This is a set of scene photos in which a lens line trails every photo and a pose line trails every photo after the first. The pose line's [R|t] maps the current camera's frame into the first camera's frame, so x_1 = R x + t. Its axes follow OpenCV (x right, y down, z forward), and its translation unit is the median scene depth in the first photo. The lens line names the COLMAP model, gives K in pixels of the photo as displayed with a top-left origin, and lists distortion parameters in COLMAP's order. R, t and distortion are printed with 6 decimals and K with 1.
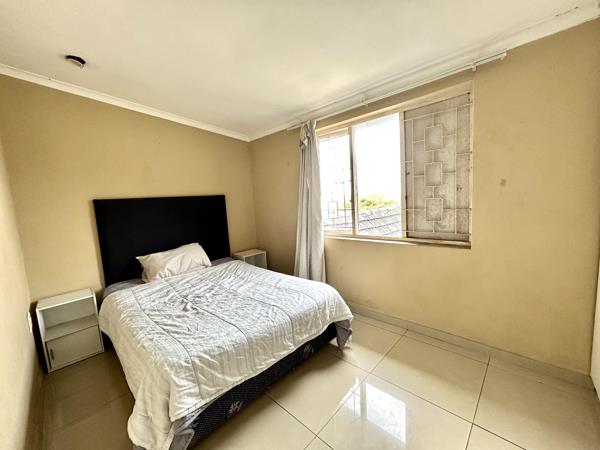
lens RADIAL K [[242.0, 0, 298.2], [0, 242.0, 224.1], [0, 0, 1]] dist [-0.000189, 0.000394]
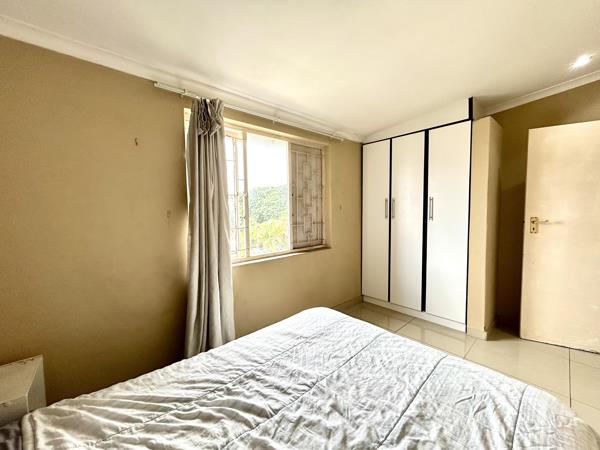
lens RADIAL K [[242.0, 0, 298.2], [0, 242.0, 224.1], [0, 0, 1]] dist [-0.000189, 0.000394]
pose [[0.080787, -0.001521, 0.996730, -0.781242], [0.114150, 0.993433, -0.007736, -0.057842], [-0.990173, 0.114401, 0.080431, 0.957454]]
